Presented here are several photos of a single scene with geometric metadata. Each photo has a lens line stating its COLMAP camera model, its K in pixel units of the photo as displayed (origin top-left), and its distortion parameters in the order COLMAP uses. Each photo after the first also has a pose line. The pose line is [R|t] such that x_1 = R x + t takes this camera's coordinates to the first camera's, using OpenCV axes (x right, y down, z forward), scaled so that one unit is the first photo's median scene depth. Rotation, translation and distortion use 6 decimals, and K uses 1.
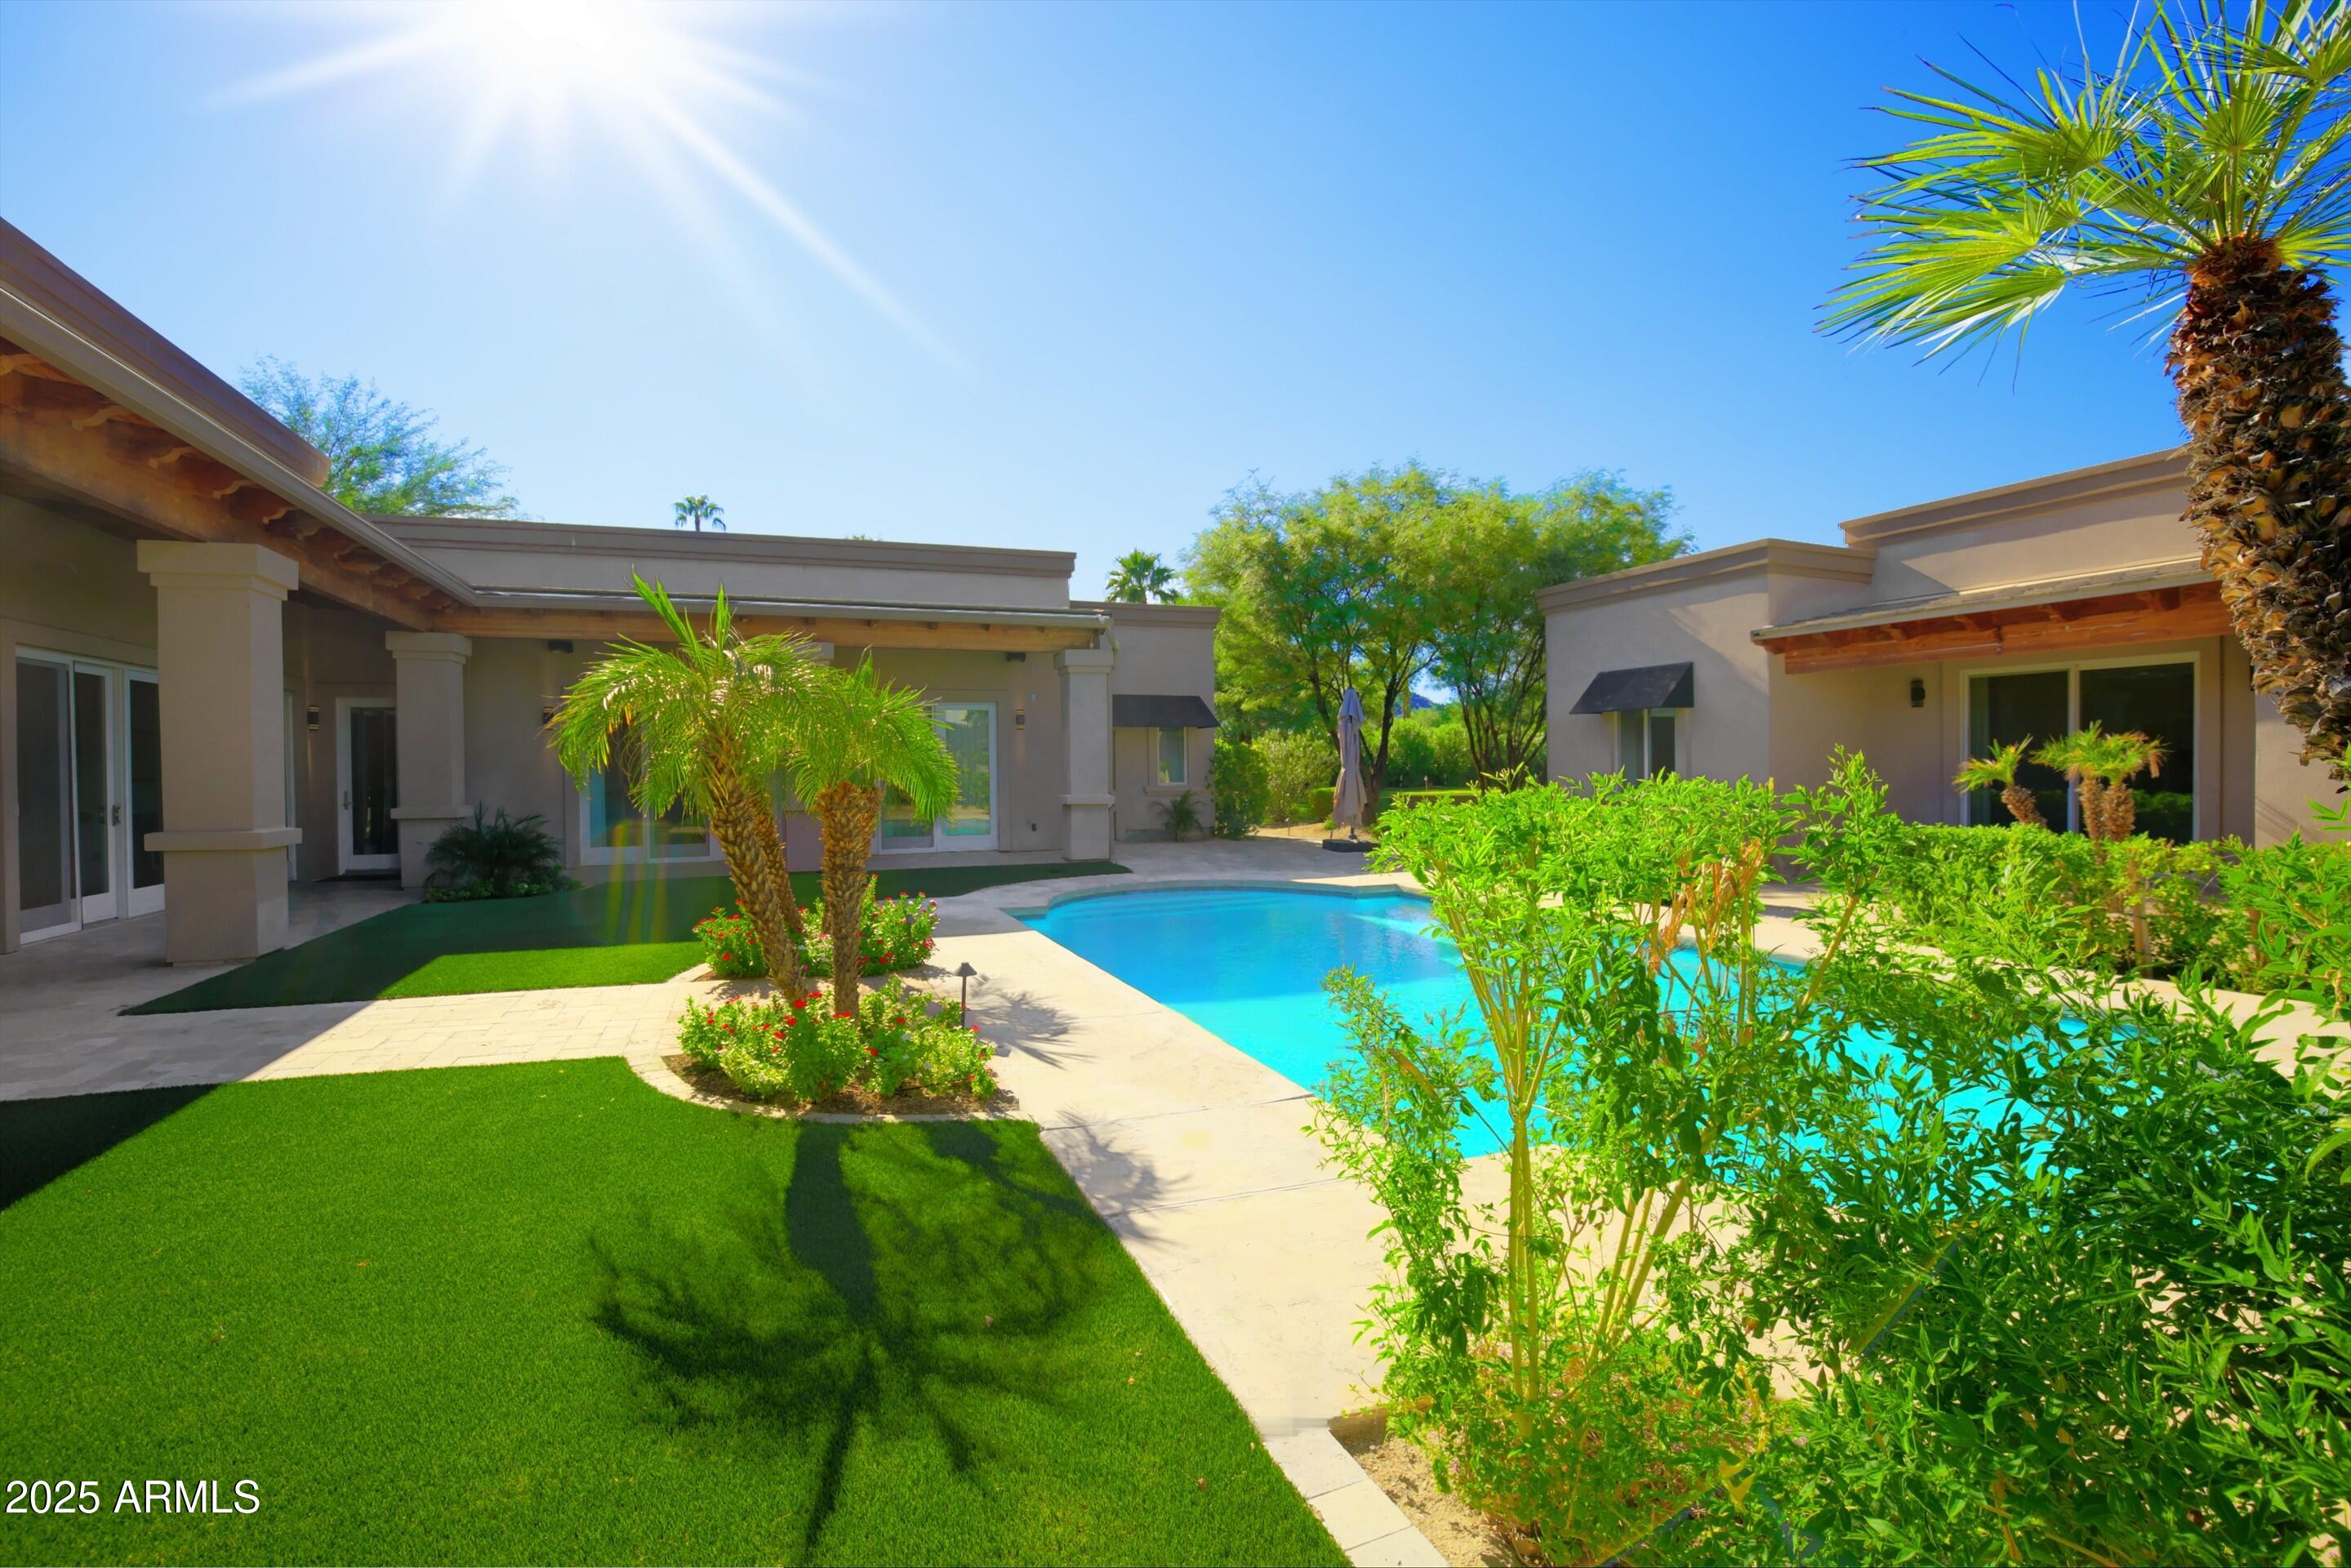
lens RADIAL K [[1101.8, 0, 1195.1], [0, 1101.8, 792.9], [0, 0, 1]] dist [-0.028093, 0.004841]
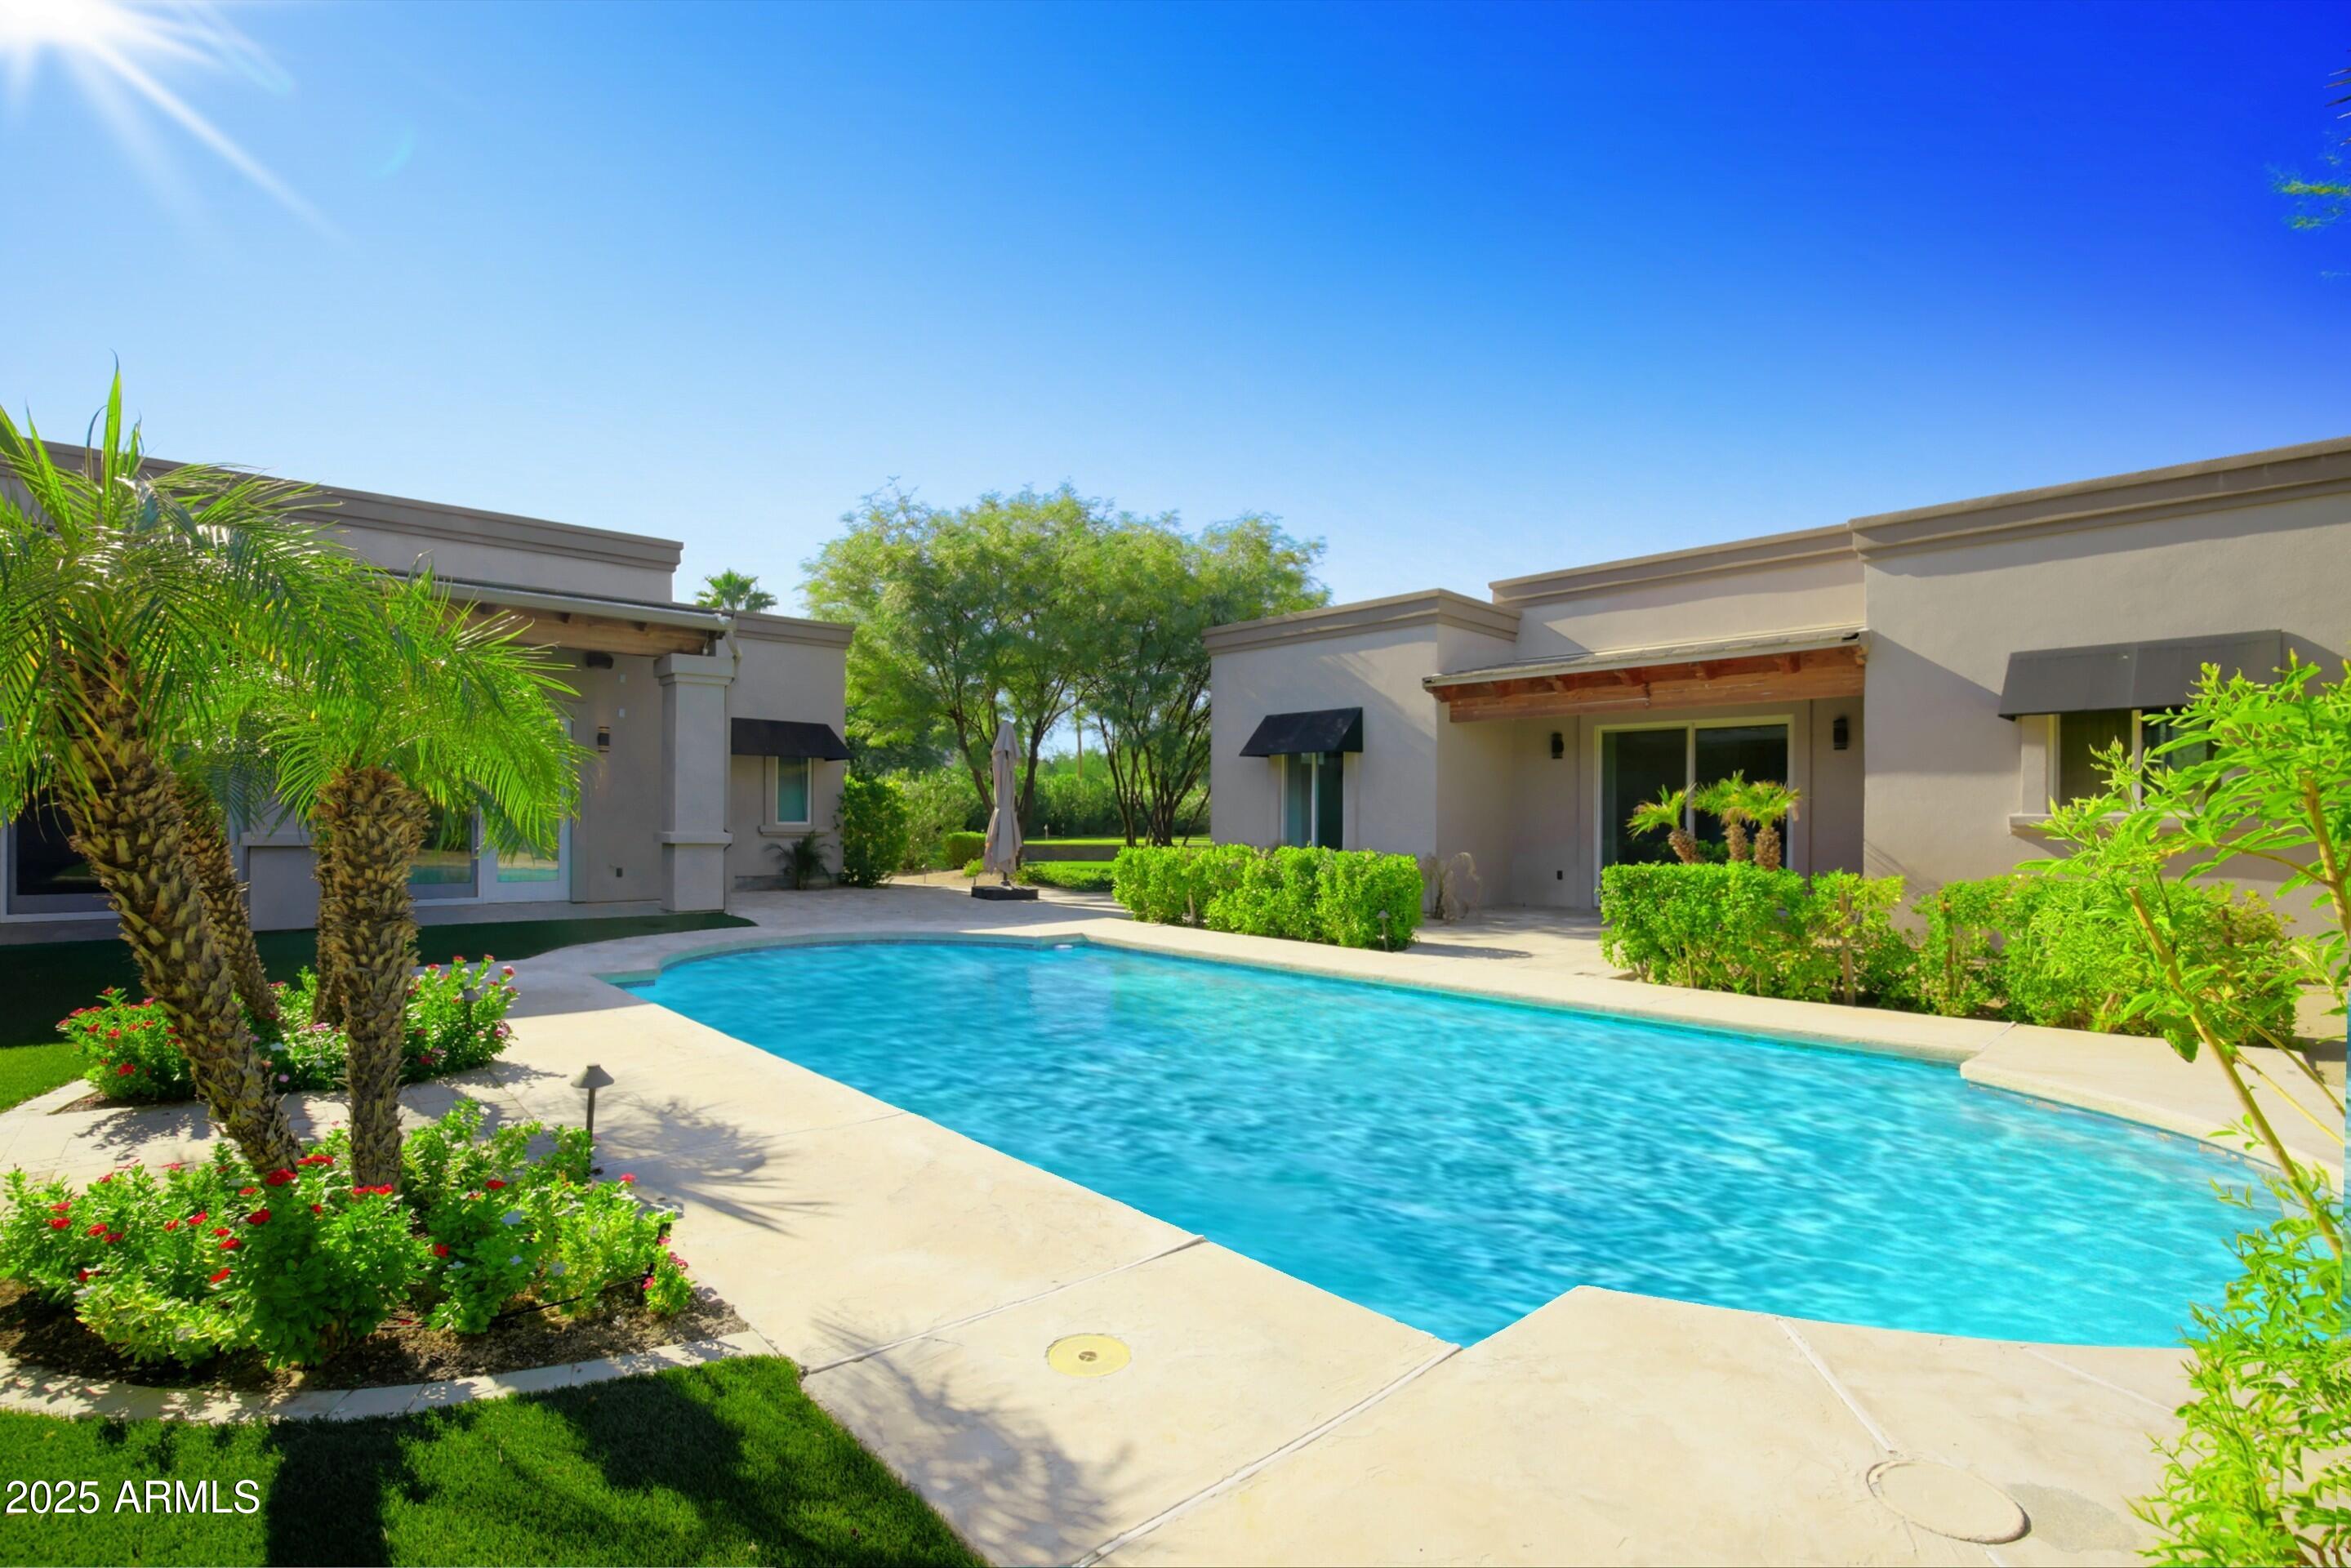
lens RADIAL K [[1101.8, 0, 1198.1], [0, 1101.8, 824.7], [0, 0, 1]] dist [-0.028093, 0.004841]
pose [[0.934264, 0.015998, 0.356224, -0.047307], [-0.009190, 0.999741, -0.020796, 0.011506], [-0.356465, 0.016156, 0.934169, 0.124726]]
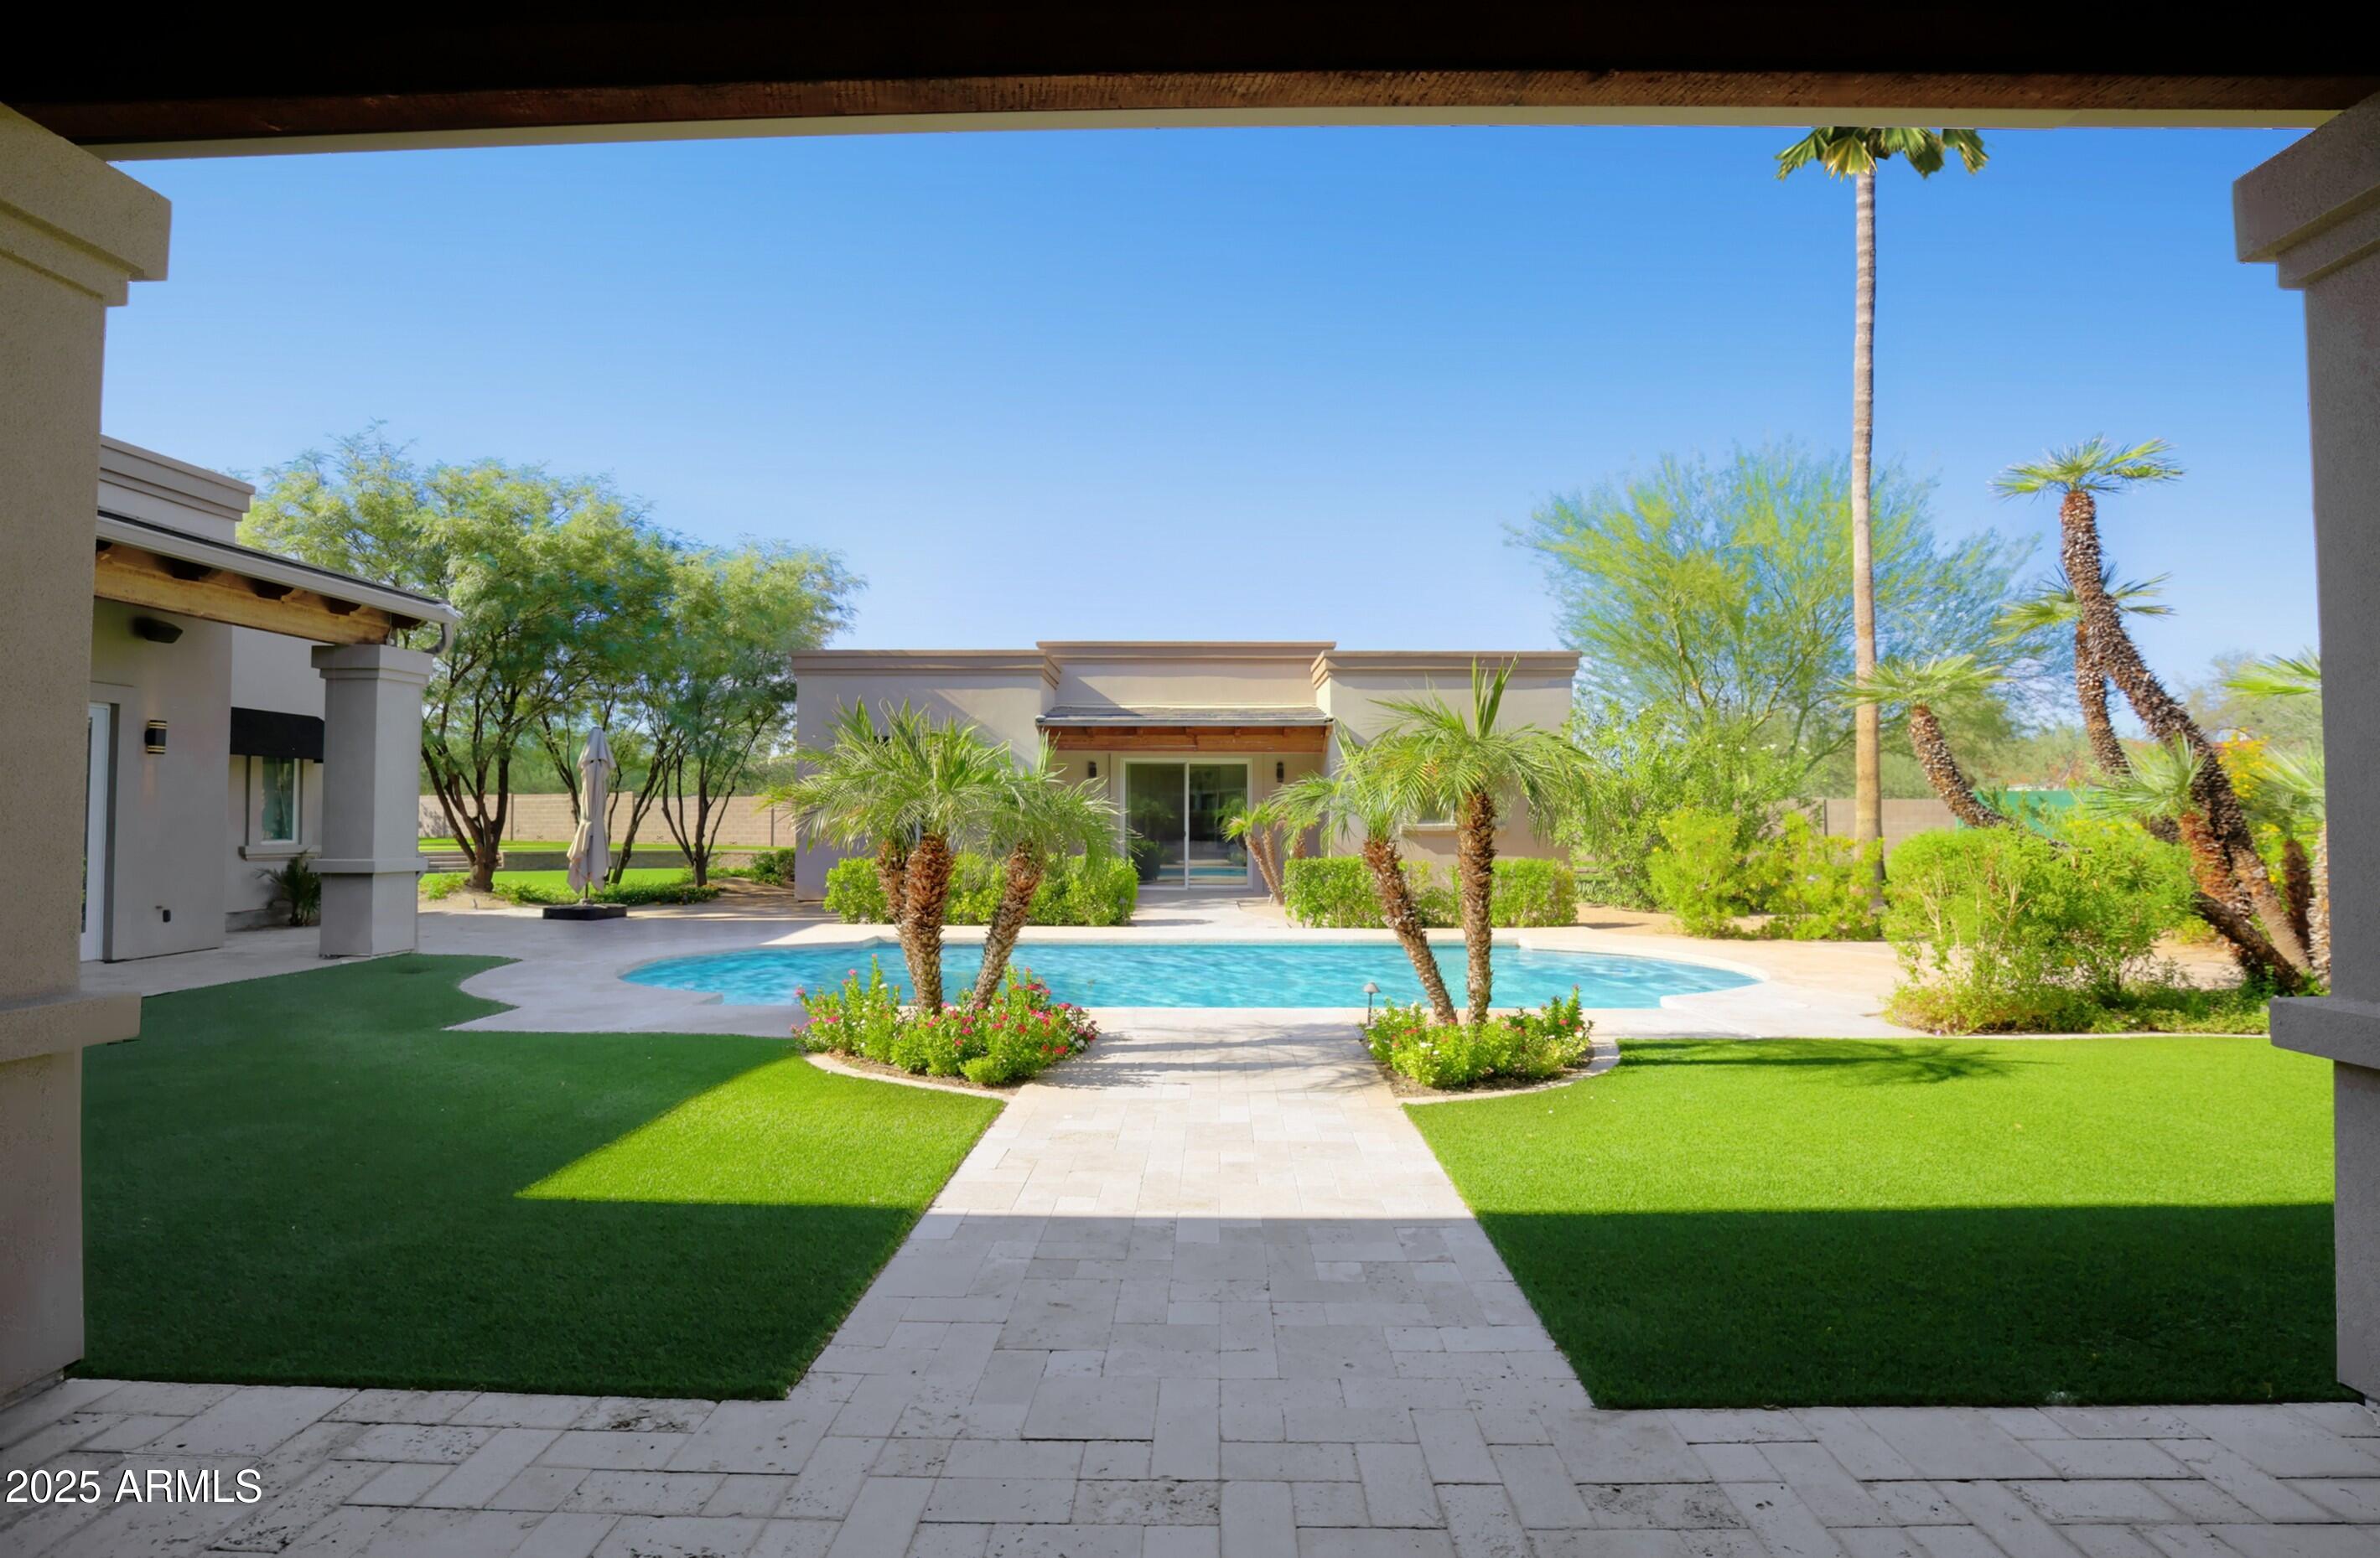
lens RADIAL K [[1095.9, 0, 1197.1], [0, 1095.9, 789.7], [0, 0, 1]] dist [-0.002763, -0.000267]
pose [[0.384341, 0.032729, 0.922611, -0.625832], [0.015570, 0.998999, -0.041925, -0.005076], [-0.923060, 0.030479, 0.383447, 0.326509]]
